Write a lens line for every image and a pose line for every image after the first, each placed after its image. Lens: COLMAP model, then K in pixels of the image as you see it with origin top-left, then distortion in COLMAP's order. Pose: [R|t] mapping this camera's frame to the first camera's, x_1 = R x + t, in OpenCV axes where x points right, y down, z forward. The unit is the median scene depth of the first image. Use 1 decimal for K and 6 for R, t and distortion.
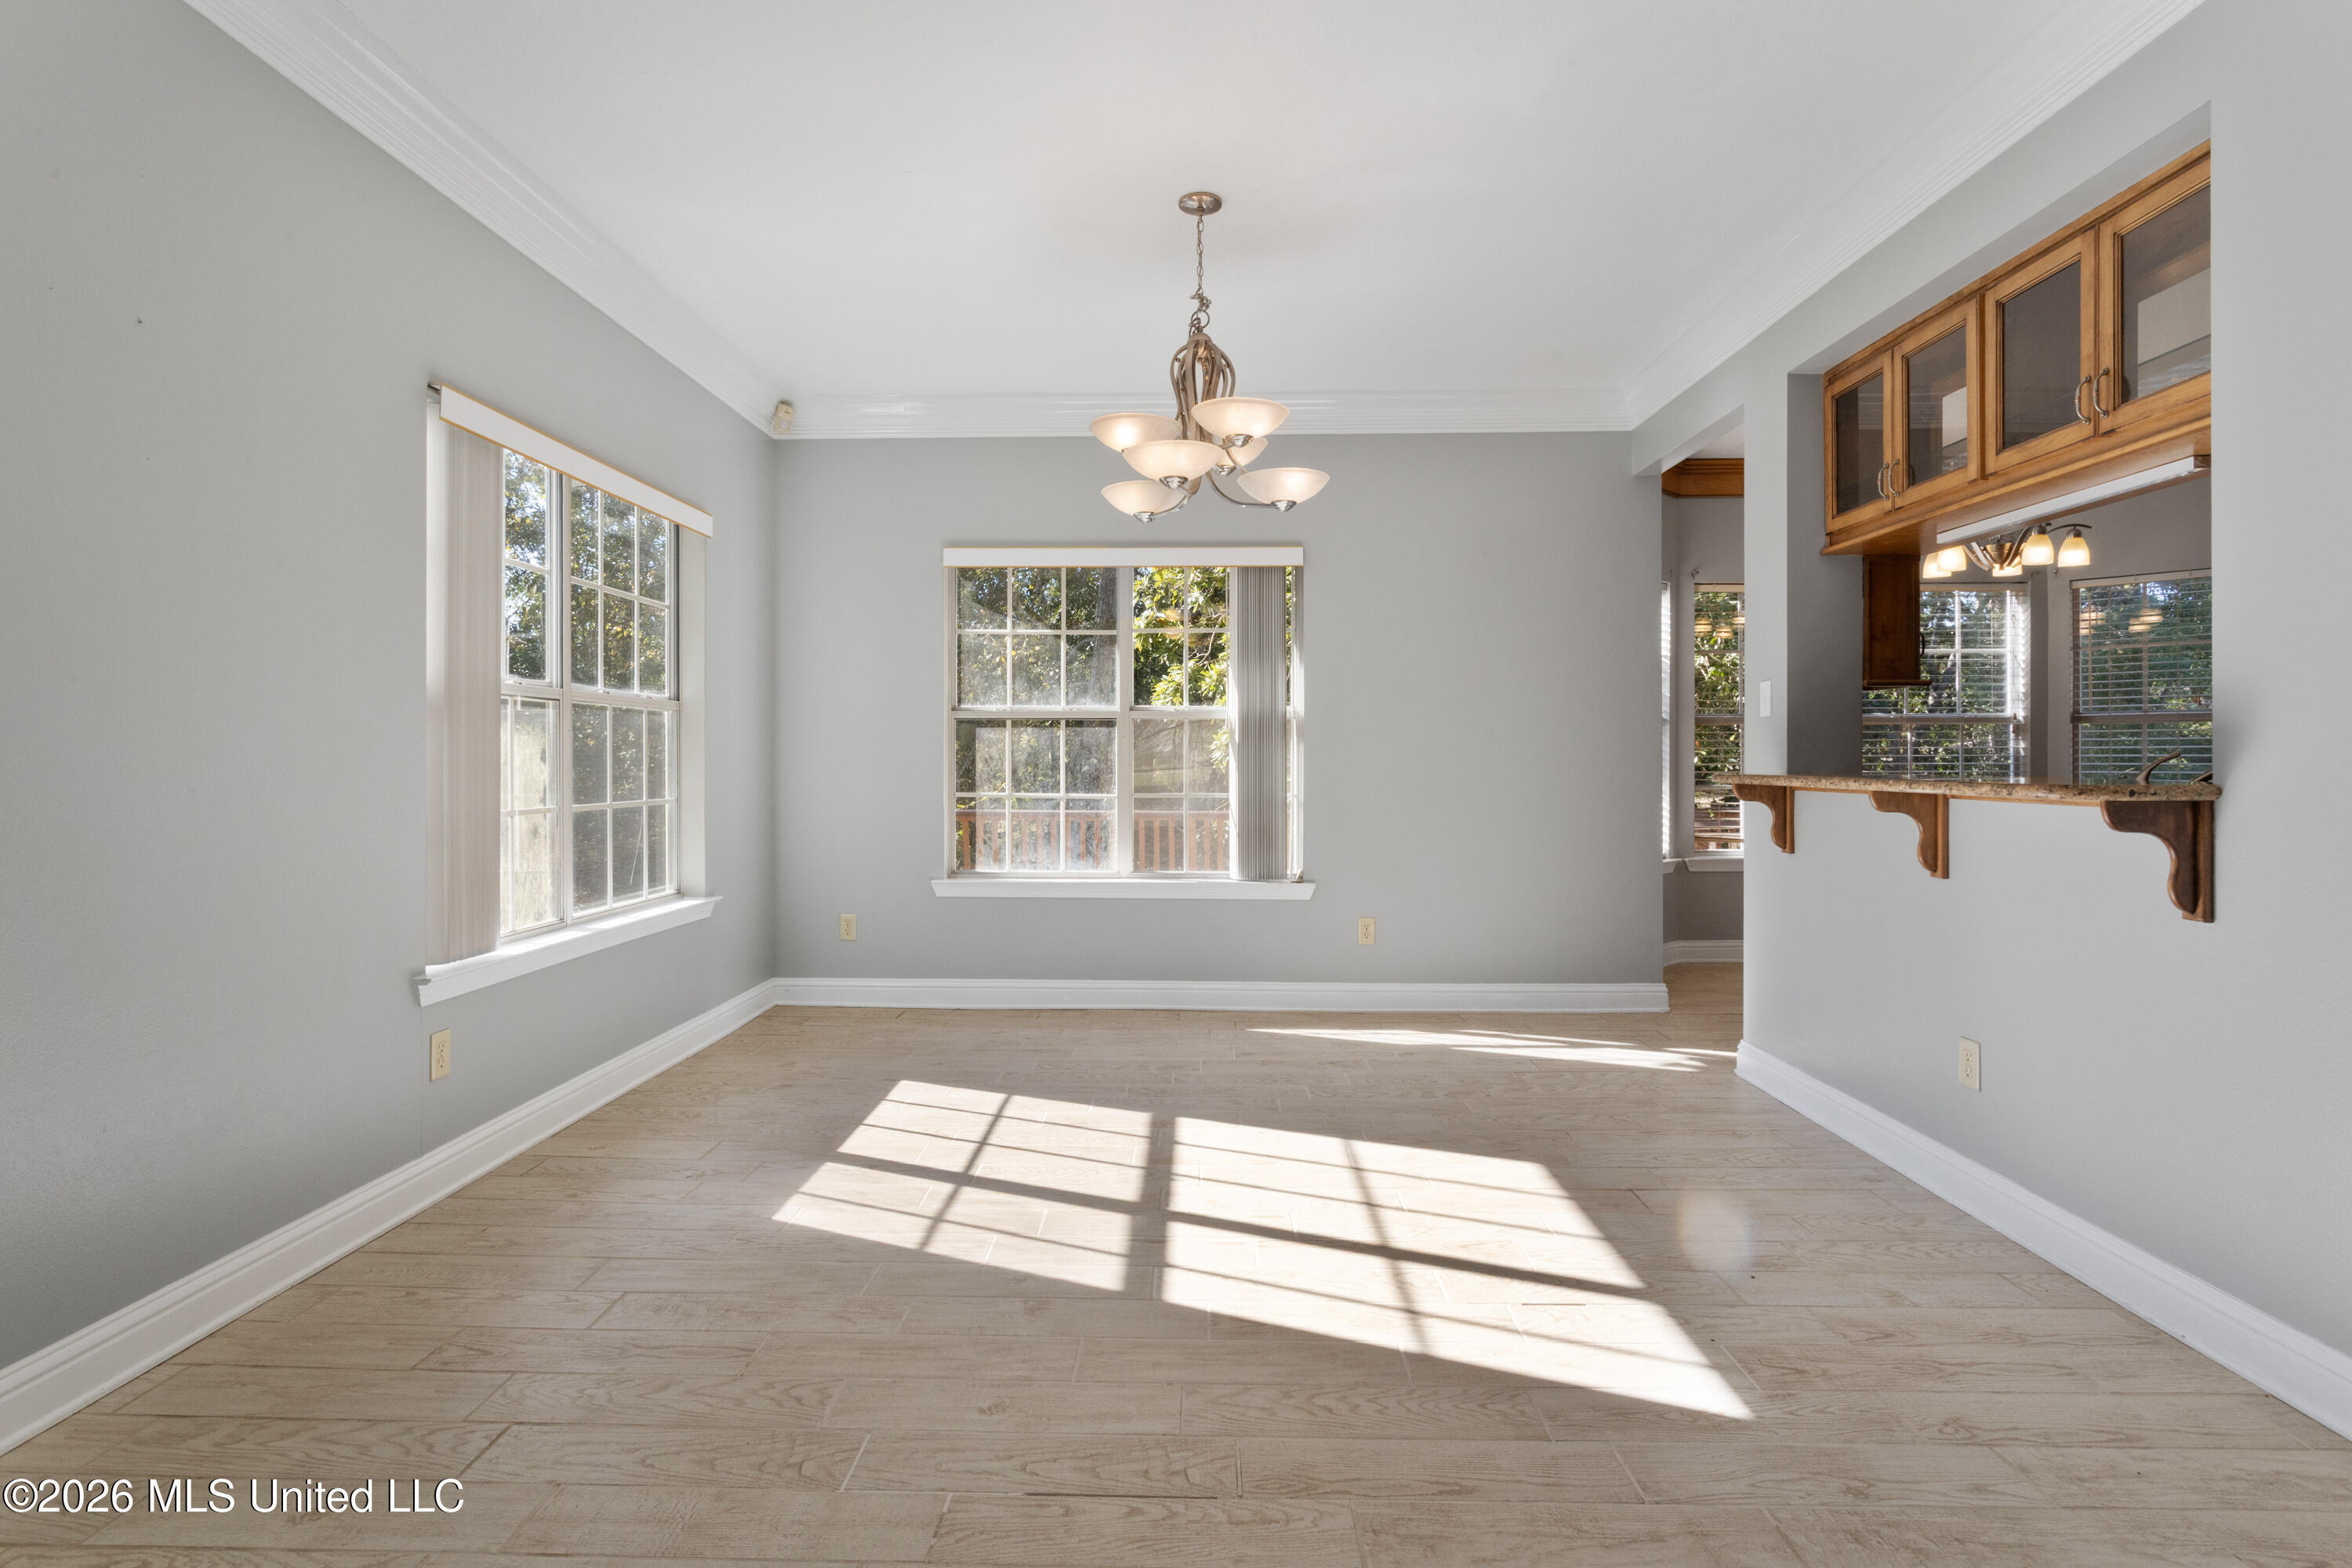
lens RADIAL K [[1152.3, 0, 1166.2], [0, 1152.3, 756.5], [0, 0, 1]] dist [-0.008232, -0.000028]
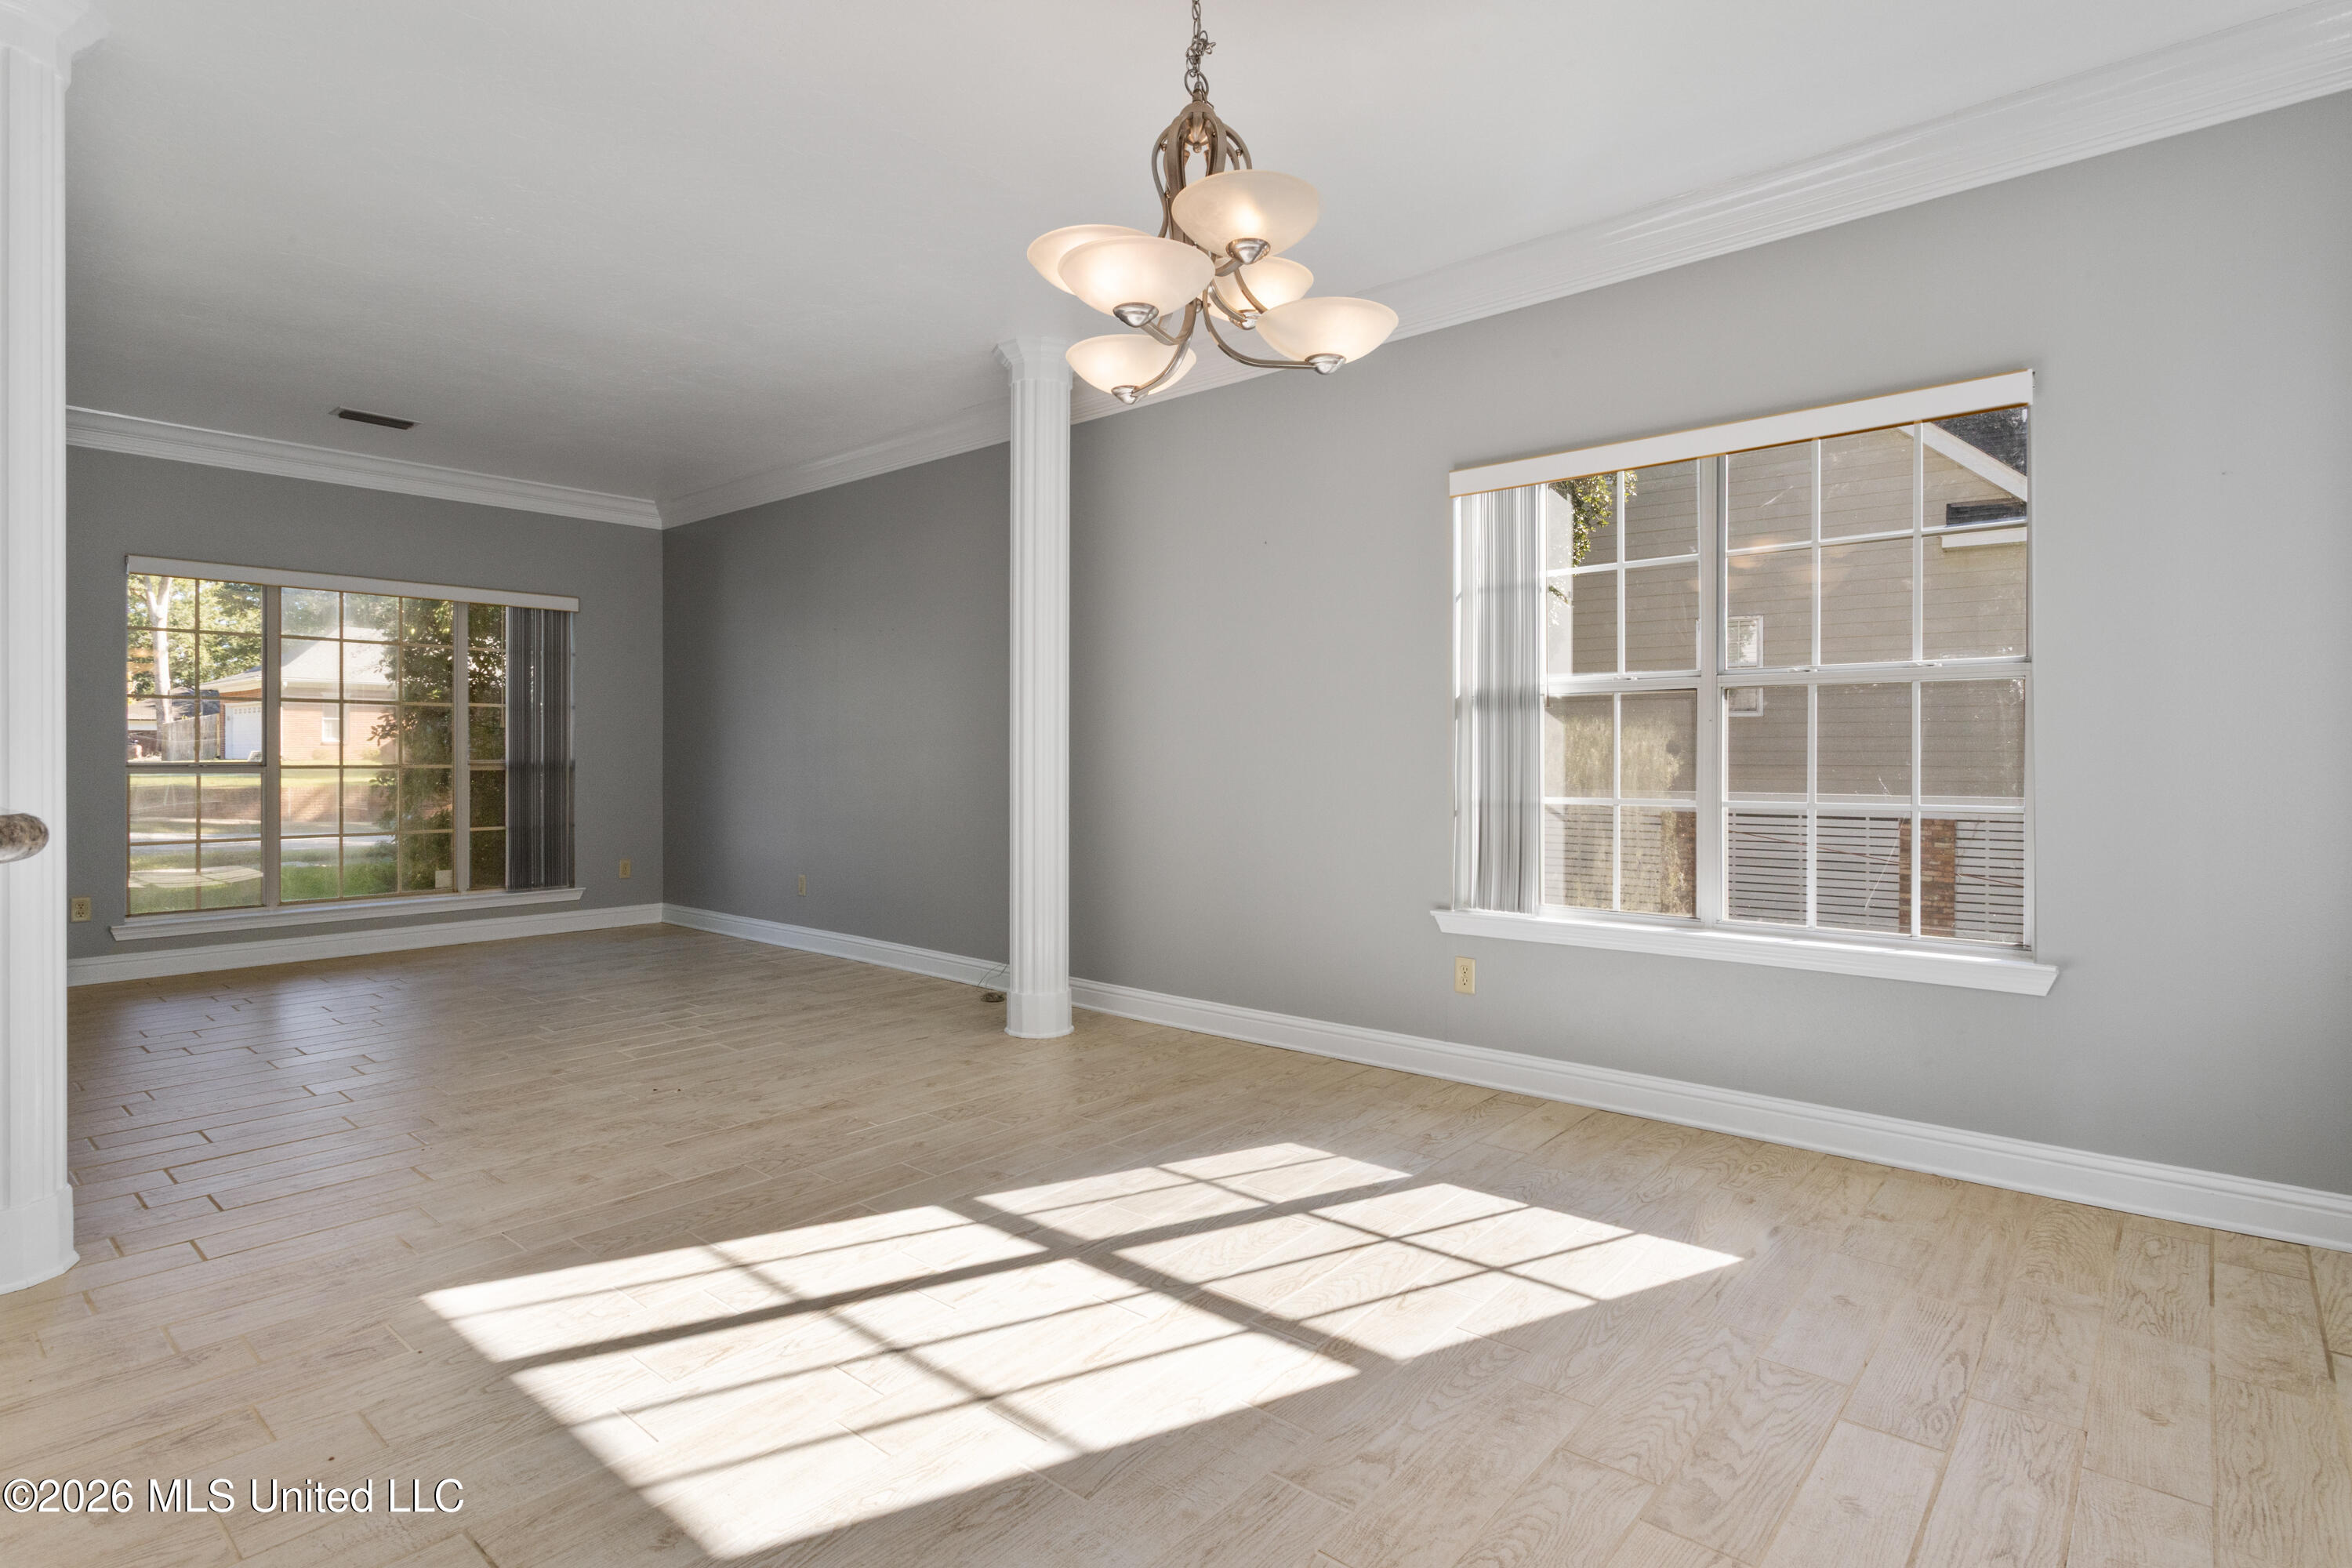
lens RADIAL K [[1188.7, 0, 1173.8], [0, 1188.7, 758.9], [0, 0, 1]] dist [-0.006339, 0.000785]
pose [[-0.627521, 0.001694, -0.778597, 0.525624], [0.003406, 0.999994, -0.000569, 0.007103], [0.778592, -0.003009, -0.627523, 1.300585]]
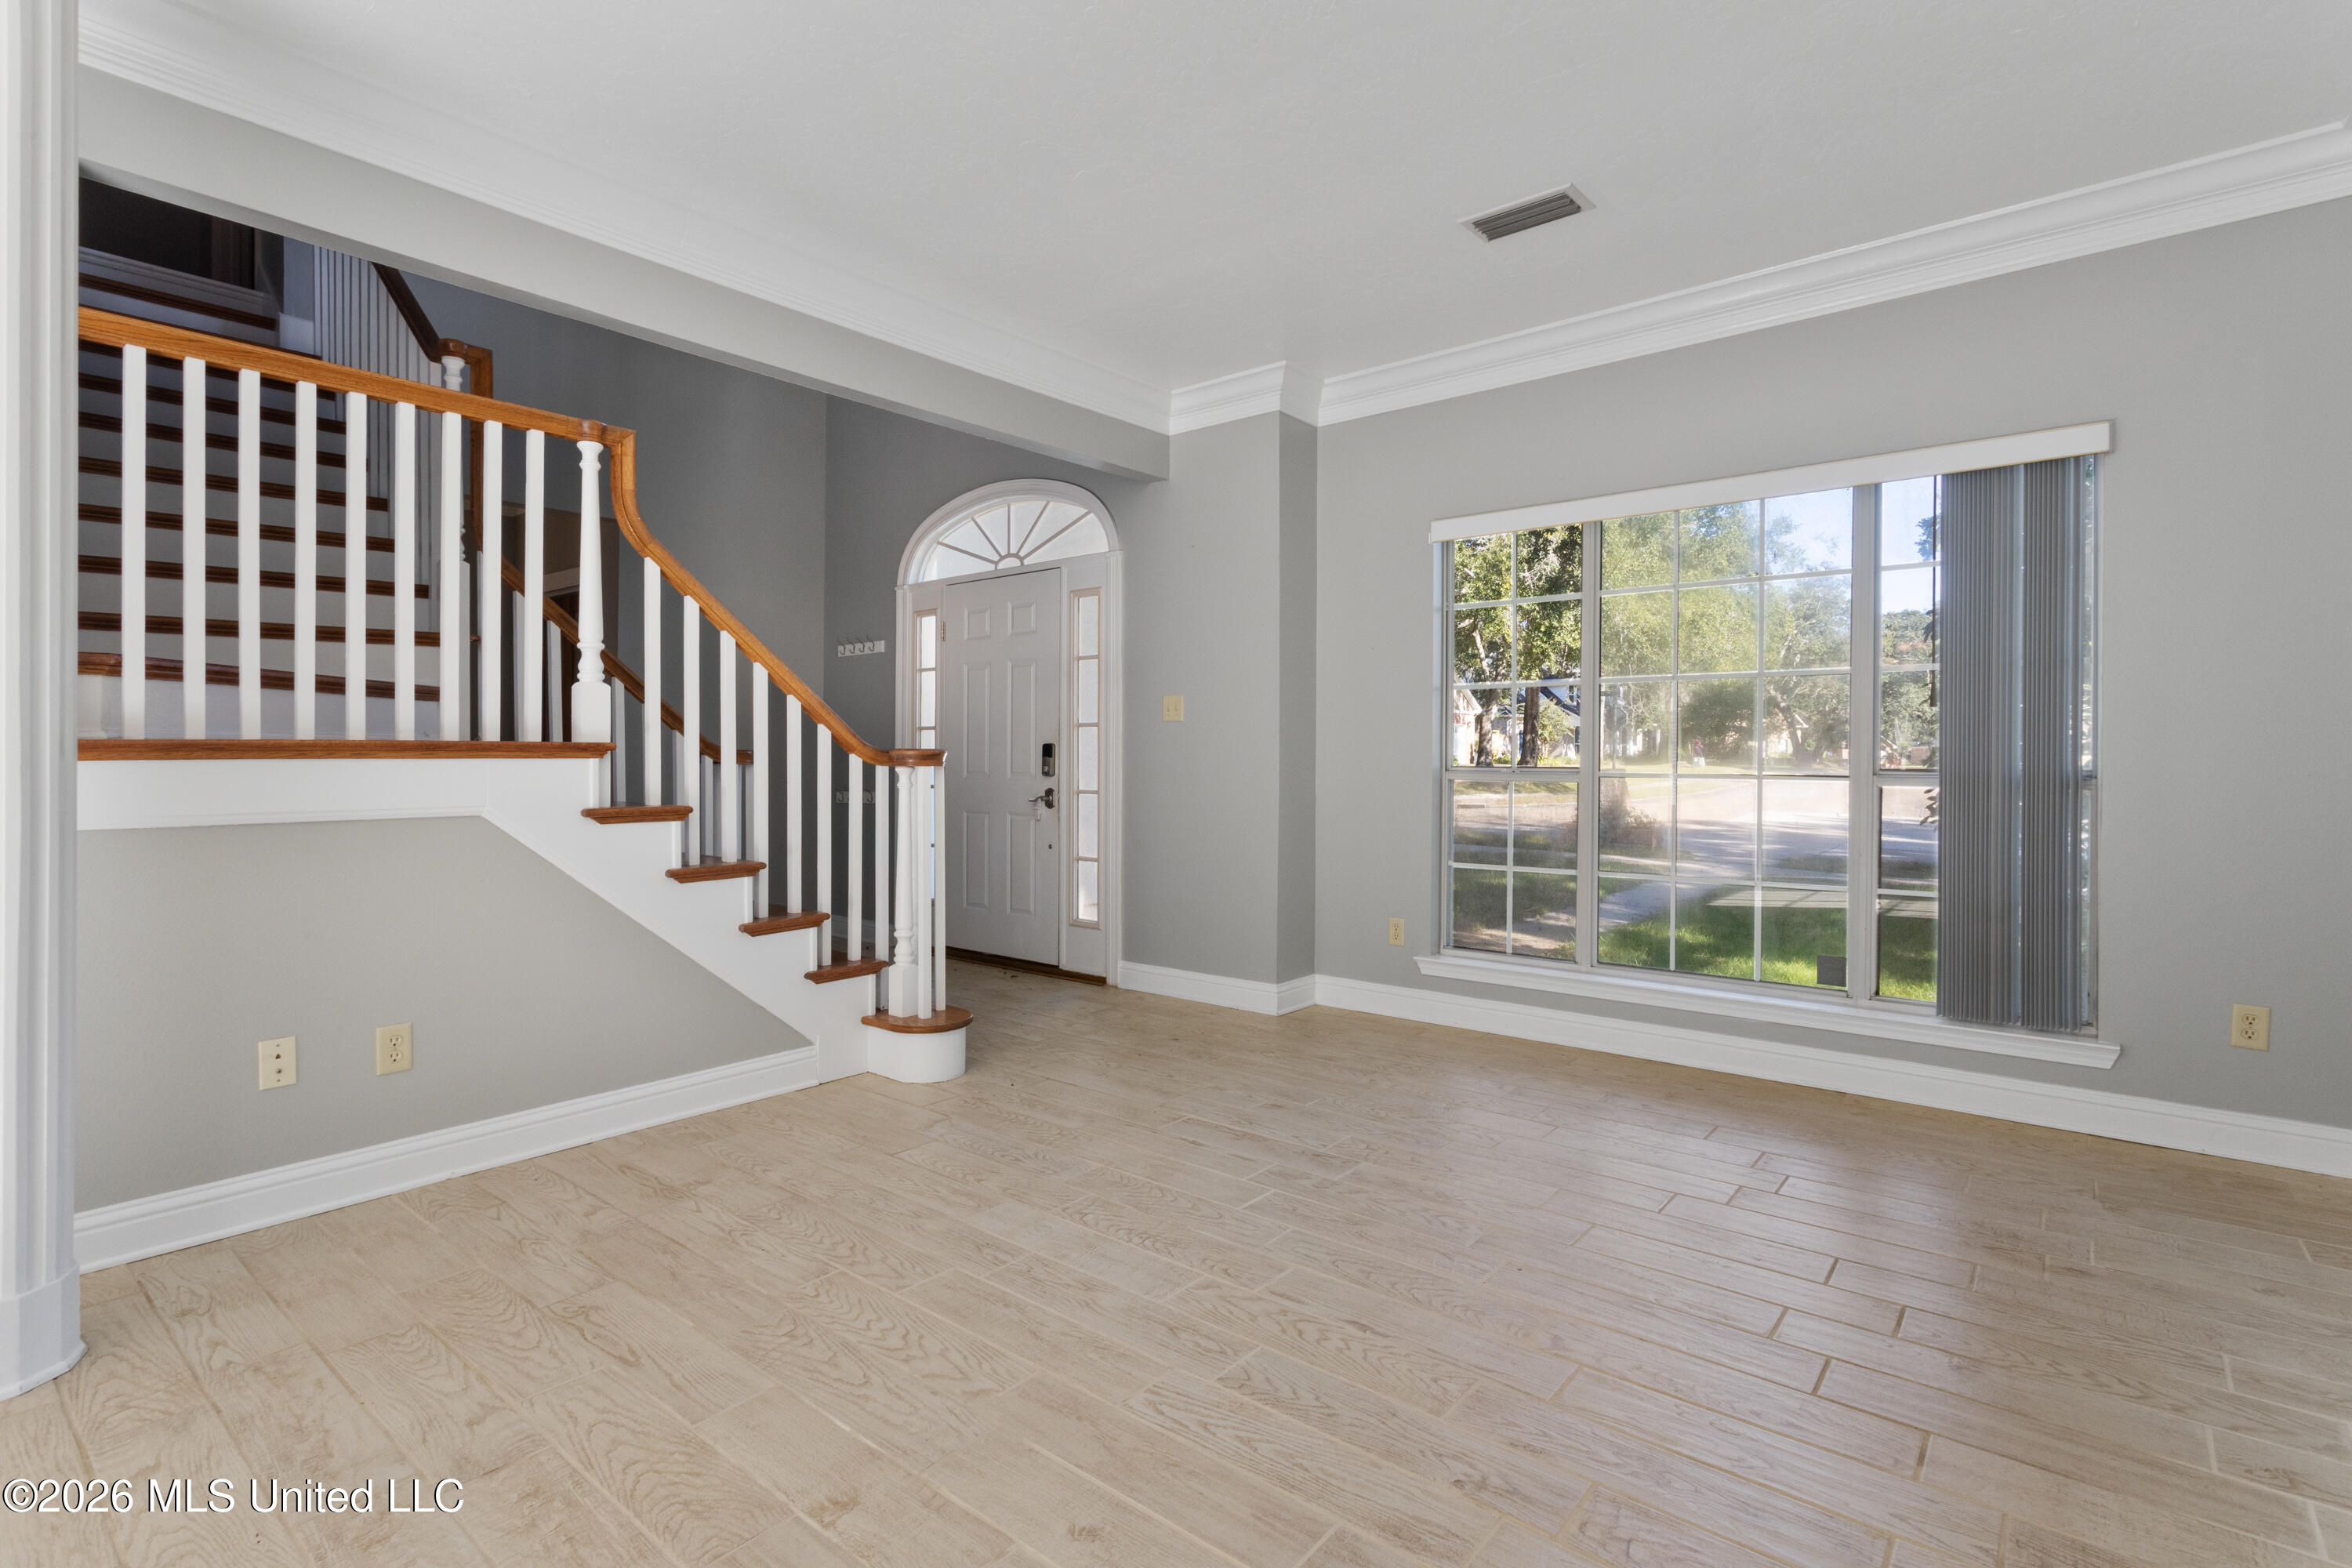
lens RADIAL K [[1105.3, 0, 1173.8], [0, 1105.3, 767.9], [0, 0, 1]] dist [0.001027, 0.000448]
pose [[-0.789525, -0.007996, 0.613666, -0.369493], [-0.007638, 0.999966, 0.003202, 0.005038], [-0.613671, -0.002159, -0.789559, 0.386979]]
